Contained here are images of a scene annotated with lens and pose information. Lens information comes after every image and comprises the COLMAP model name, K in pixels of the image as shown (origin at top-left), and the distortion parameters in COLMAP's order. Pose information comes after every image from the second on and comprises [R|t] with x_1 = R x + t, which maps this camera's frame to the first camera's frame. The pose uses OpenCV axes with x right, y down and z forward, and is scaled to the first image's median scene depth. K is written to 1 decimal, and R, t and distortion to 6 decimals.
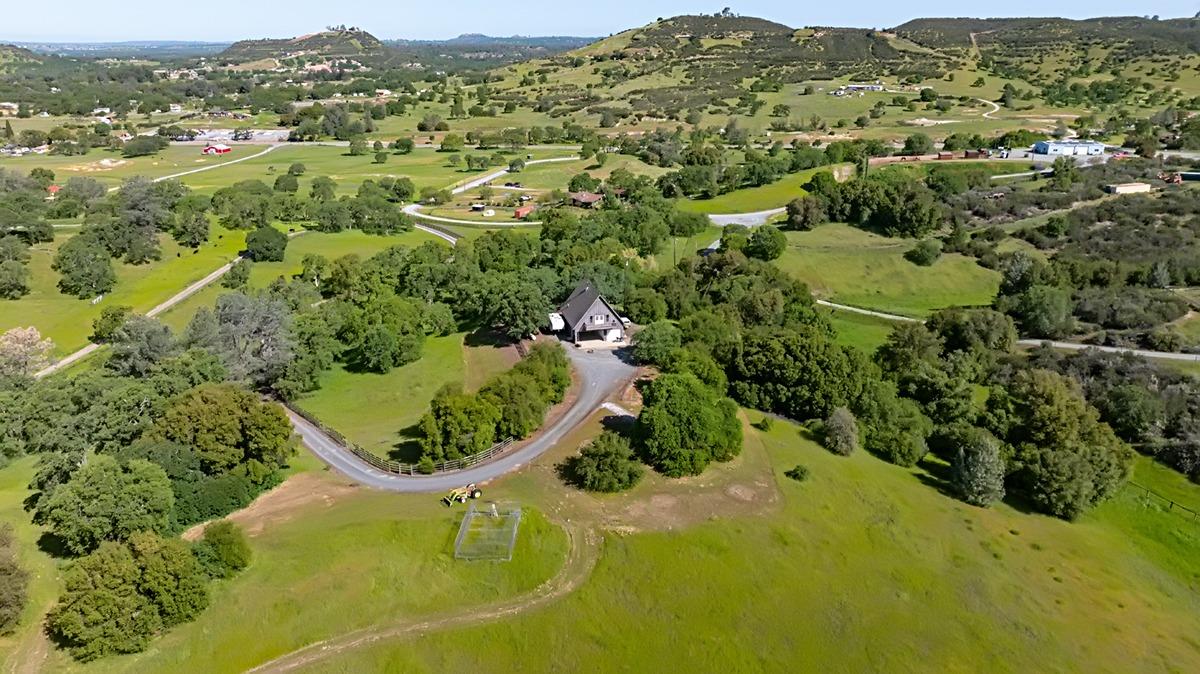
lens RADIAL K [[829.6, 0, 606.3], [0, 829.6, 332.5], [0, 0, 1]] dist [-0.041963, 0.045085]
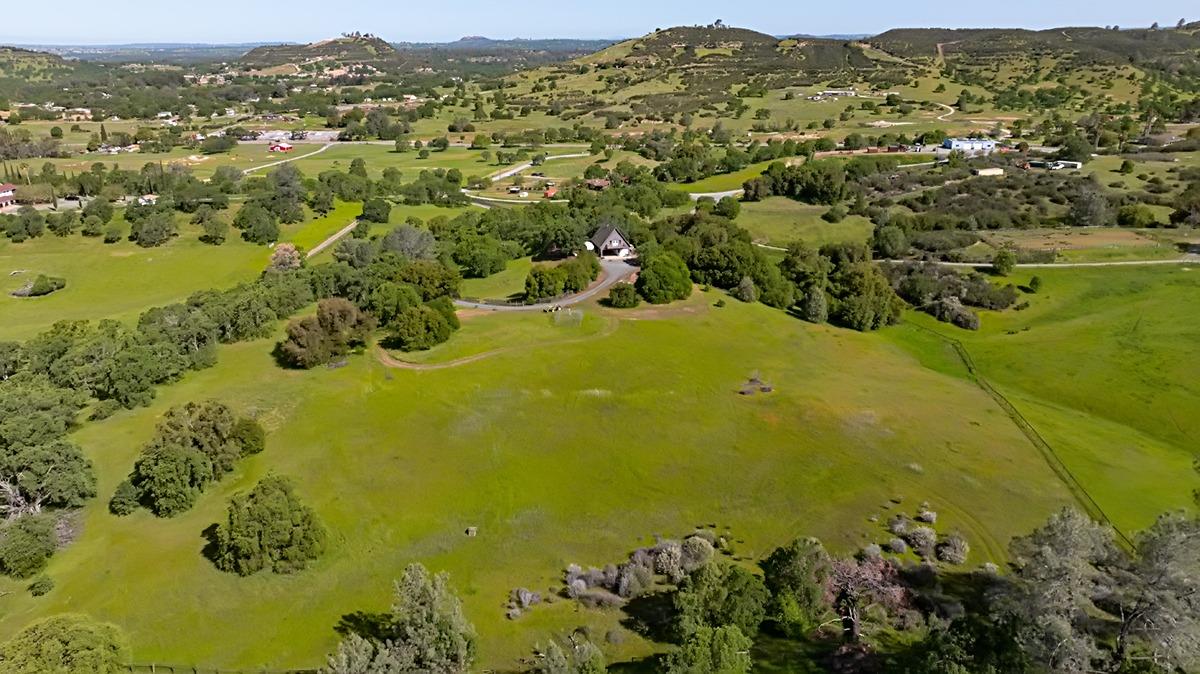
lens RADIAL K [[829.6, 0, 606.3], [0, 829.6, 332.5], [0, 0, 1]] dist [-0.041963, 0.045085]
pose [[1.000000, -0.000565, -0.000176, -0.006495], [0.000565, 0.999999, -0.001586, 0.041460], [0.000177, 0.001586, 0.999999, -0.167287]]
